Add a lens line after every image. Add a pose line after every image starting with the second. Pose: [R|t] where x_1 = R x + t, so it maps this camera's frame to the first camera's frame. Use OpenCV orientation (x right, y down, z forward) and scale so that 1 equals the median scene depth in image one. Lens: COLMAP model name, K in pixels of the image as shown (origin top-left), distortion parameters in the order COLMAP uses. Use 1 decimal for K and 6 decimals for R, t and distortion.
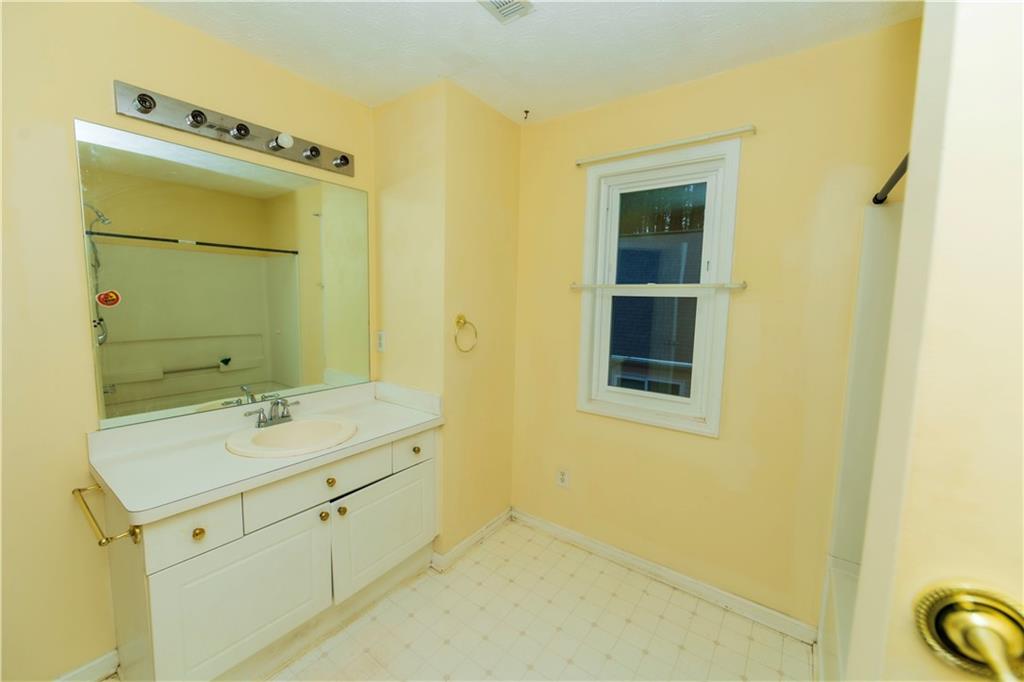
lens RADIAL K [[409.3, 0, 513.7], [0, 409.3, 337.1], [0, 0, 1]] dist [-0.000237, -0.000073]
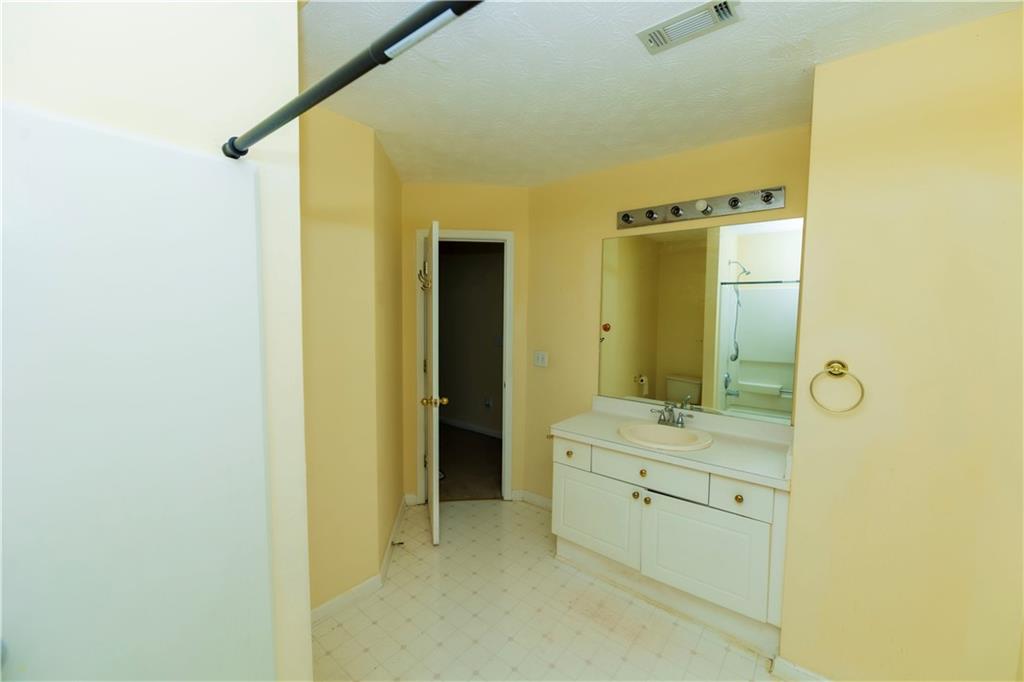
lens RADIAL K [[409.3, 0, 513.7], [0, 409.3, 337.1], [0, 0, 1]] dist [-0.000237, -0.000073]
pose [[-0.036674, 0.044897, -0.998318, 0.651197], [-0.123896, 0.991079, 0.049122, -0.063540], [0.991617, 0.125490, -0.030784, 0.456276]]
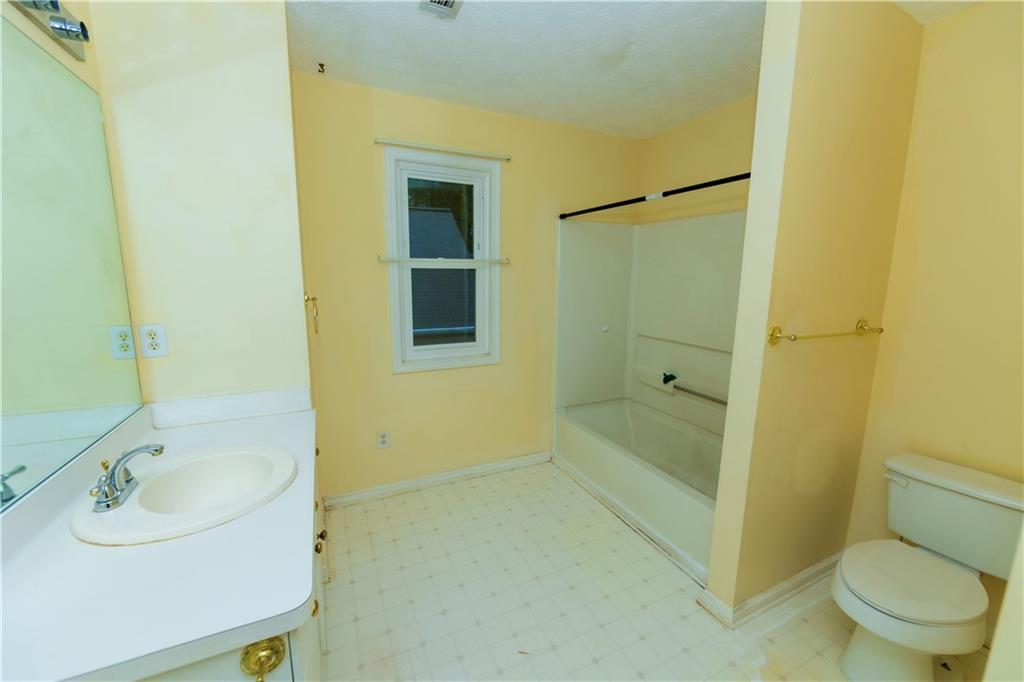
lens RADIAL K [[409.3, 0, 513.7], [0, 409.3, 337.1], [0, 0, 1]] dist [-0.000237, -0.000073]
pose [[0.470368, -0.152652, 0.869167, -0.713494], [0.090298, 0.988081, 0.124670, -0.028843], [-0.877838, 0.019843, 0.478546, 0.216812]]
